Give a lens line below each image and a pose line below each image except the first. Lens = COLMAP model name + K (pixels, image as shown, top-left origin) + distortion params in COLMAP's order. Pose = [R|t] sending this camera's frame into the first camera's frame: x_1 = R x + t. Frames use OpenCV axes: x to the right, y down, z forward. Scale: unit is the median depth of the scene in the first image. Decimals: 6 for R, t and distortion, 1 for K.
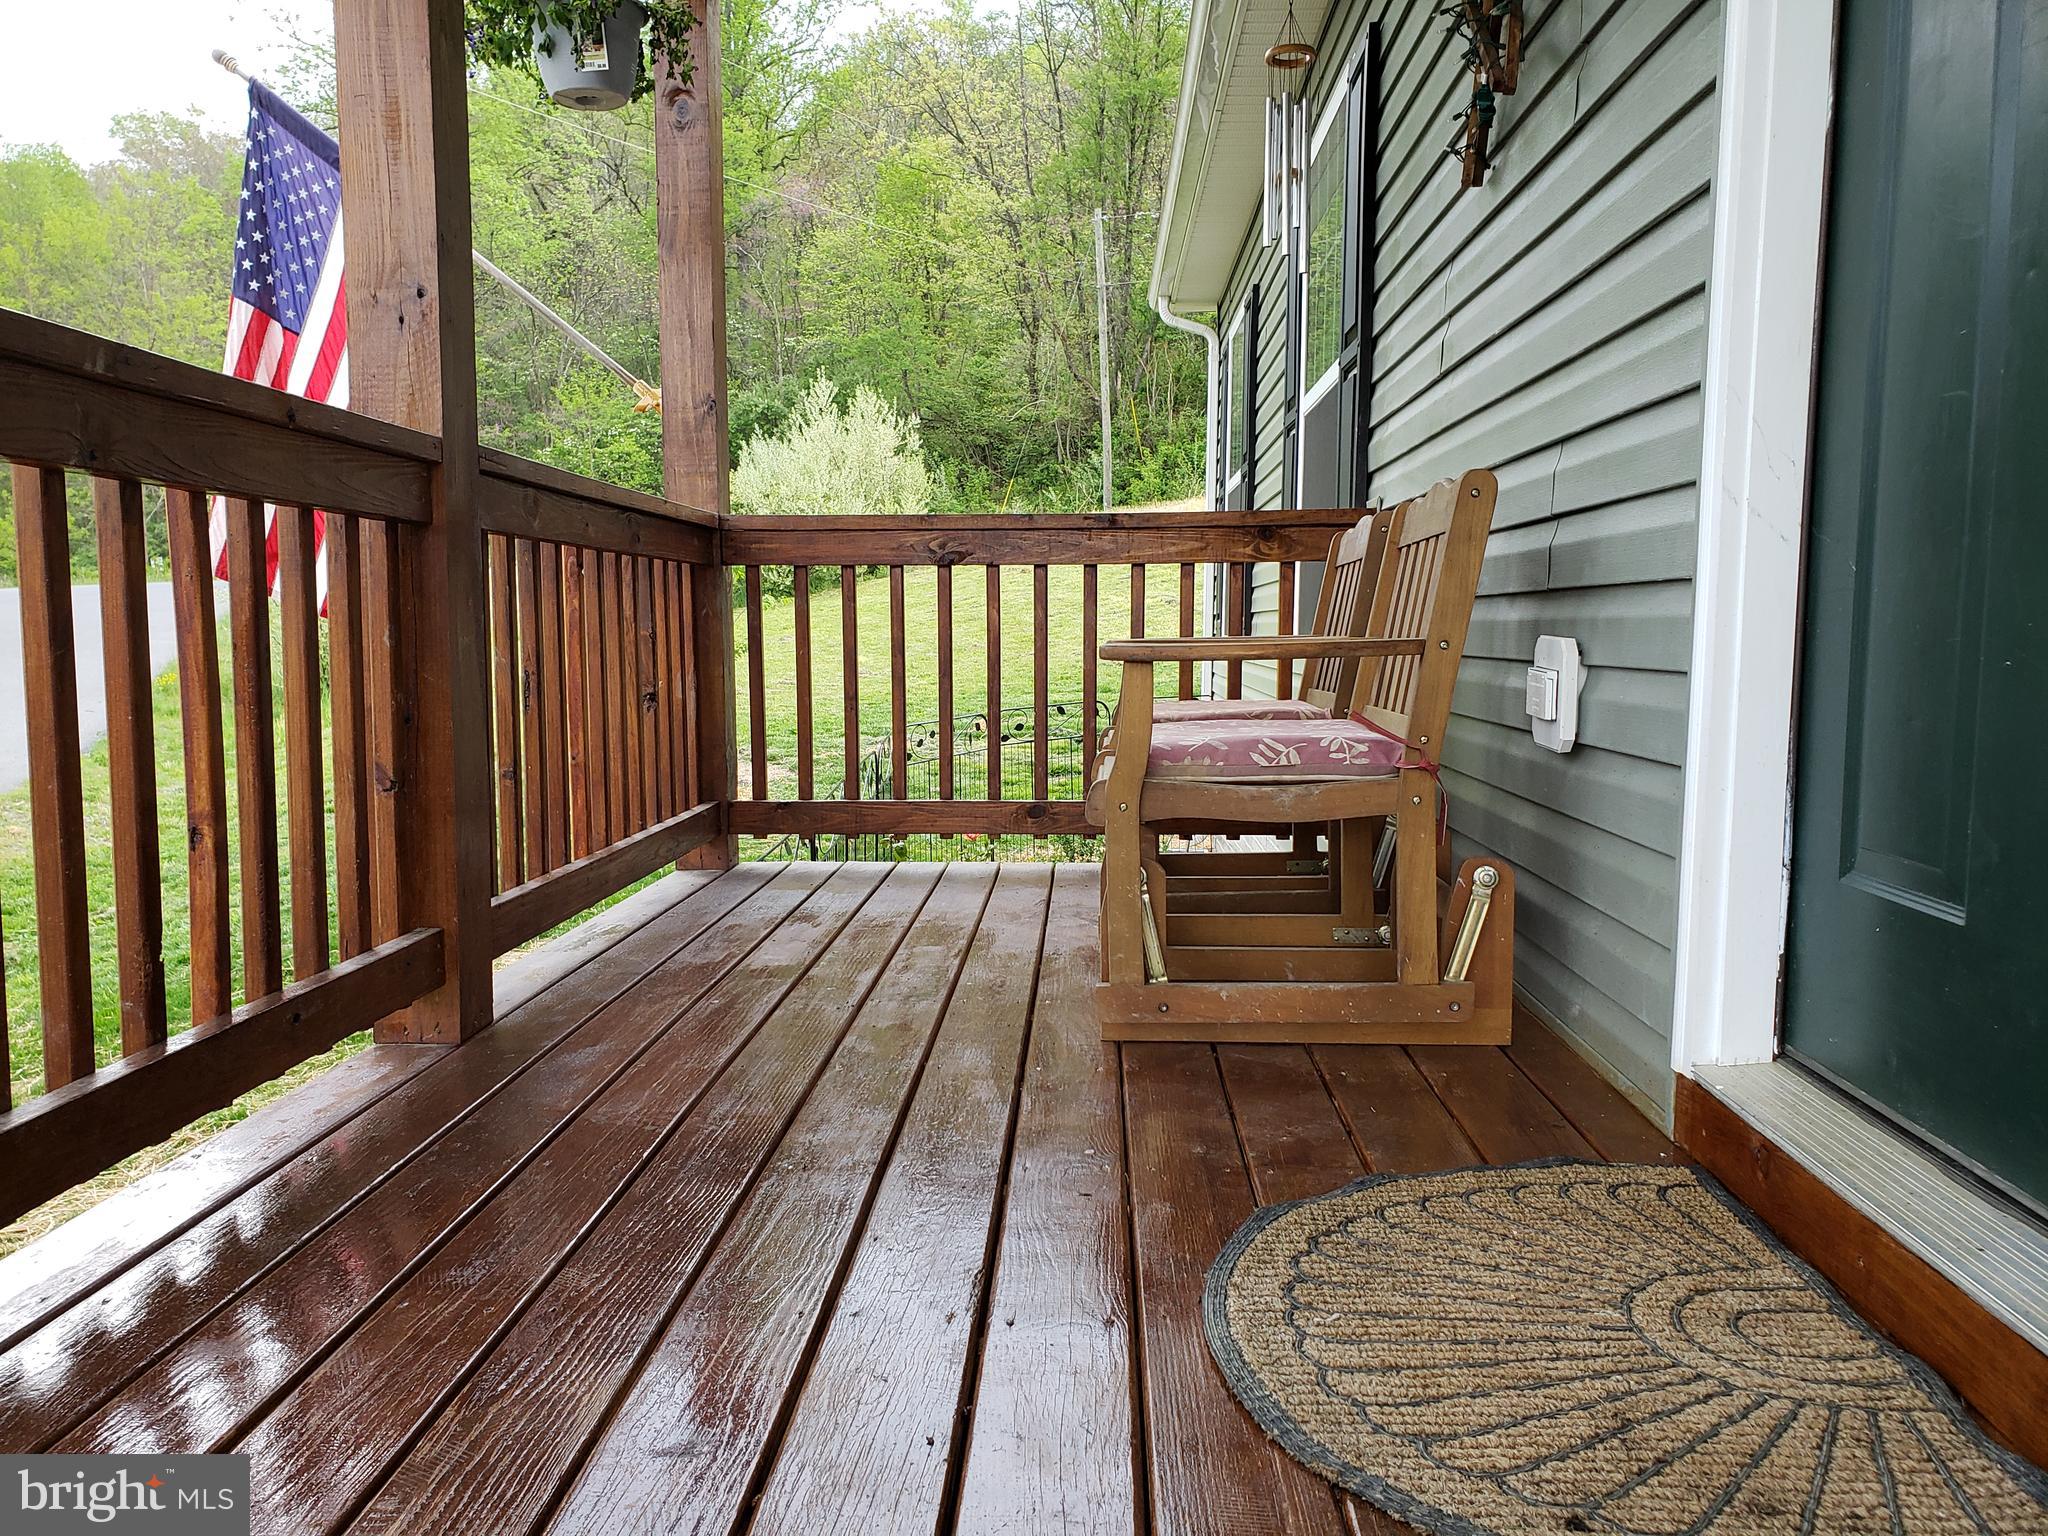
lens RADIAL K [[1594.2, 0, 967.8], [0, 1594.2, 780.1], [0, 0, 1]] dist [0.032493, -0.019053]
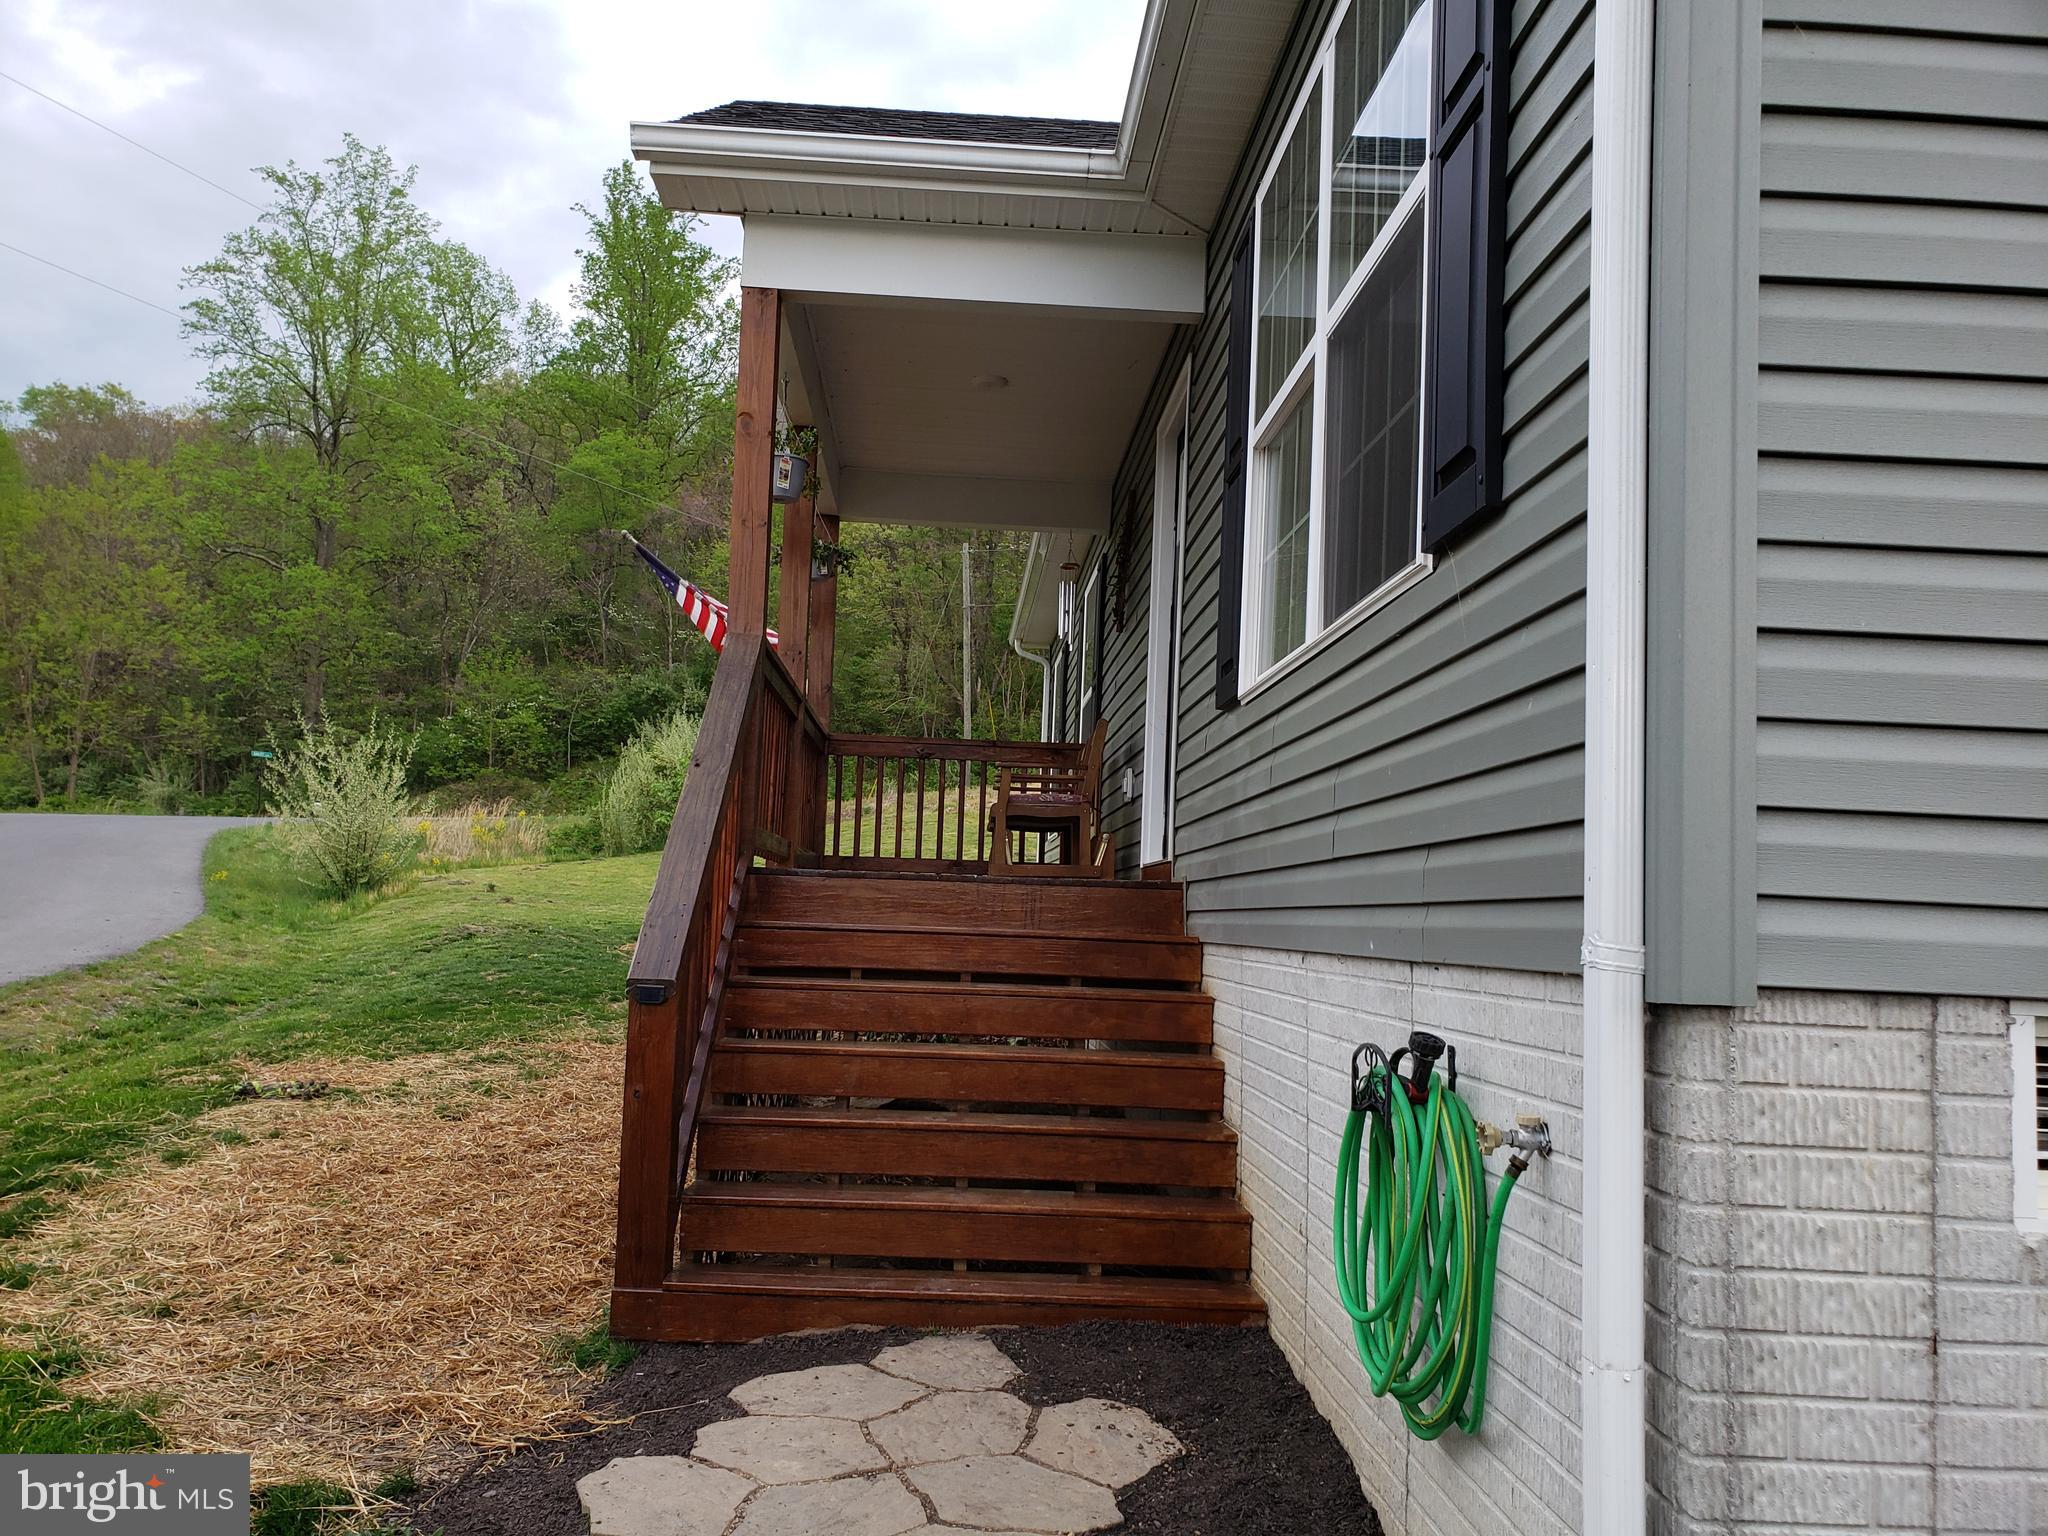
lens RADIAL K [[1594.2, 0, 953.5], [0, 1594.2, 798.8], [0, 0, 1]] dist [0.032493, -0.019053]
pose [[0.995470, 0.047897, 0.082135, -0.012765], [-0.033301, 0.984767, -0.170659, 0.026258], [-0.089058, 0.167150, 0.981901, -0.105909]]
